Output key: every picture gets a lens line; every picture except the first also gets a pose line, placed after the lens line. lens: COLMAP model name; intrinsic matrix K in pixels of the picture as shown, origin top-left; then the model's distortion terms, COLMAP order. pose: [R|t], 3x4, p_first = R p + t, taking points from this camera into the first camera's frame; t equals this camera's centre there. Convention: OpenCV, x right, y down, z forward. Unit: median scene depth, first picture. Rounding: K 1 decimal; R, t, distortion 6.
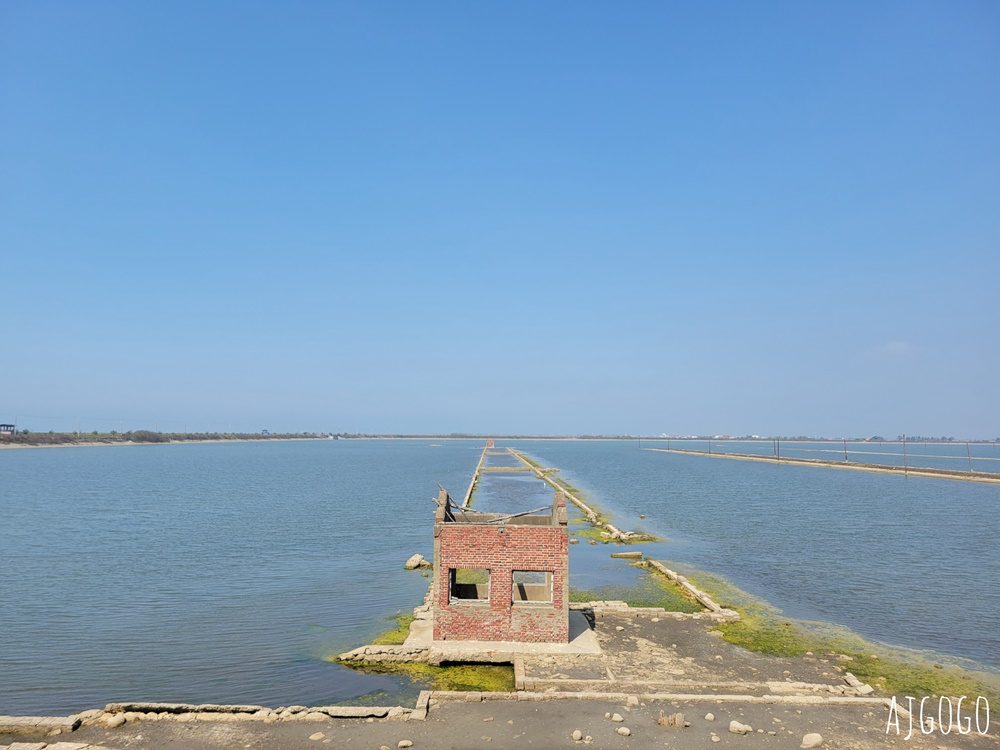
lens RADIAL K [[767.2, 0, 498.8], [0, 767.2, 379.9], [0, 0, 1]] dist [0.055239, -0.048704]
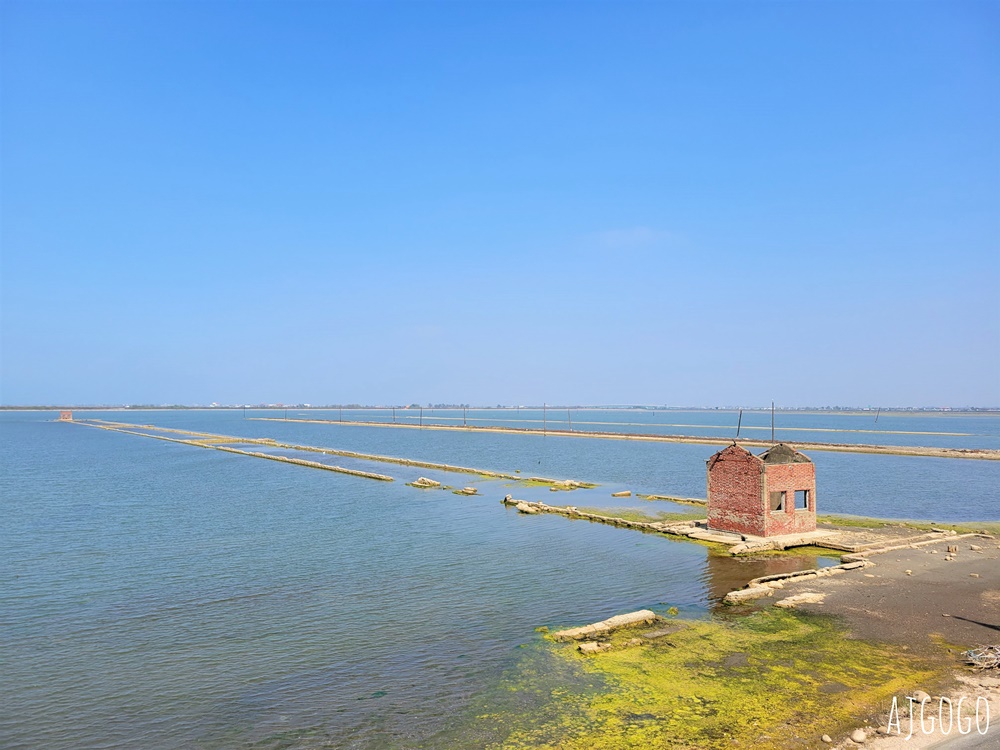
lens RADIAL K [[767.2, 0, 498.8], [0, 767.2, 379.9], [0, 0, 1]] dist [0.055239, -0.048704]
pose [[0.830544, 0.013515, 0.556788, -0.118402], [-0.036106, 0.998909, 0.029611, -0.001178], [-0.555781, -0.044696, 0.830126, -0.000295]]
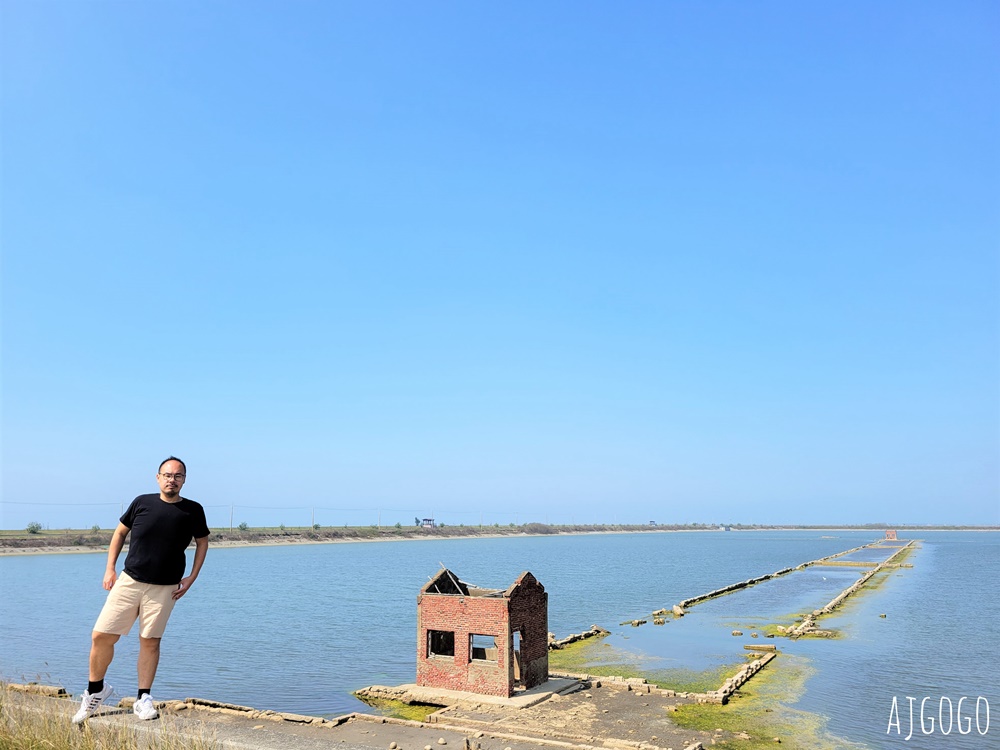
lens RADIAL K [[786.1, 0, 497.6], [0, 786.1, 372.0], [0, 0, 1]] dist [0.058612, -0.054768]
pose [[0.872551, -0.104524, -0.477209, 0.060258], [0.045984, 0.990078, -0.132780, -0.000308], [0.486353, 0.093913, 0.868701, -0.012241]]
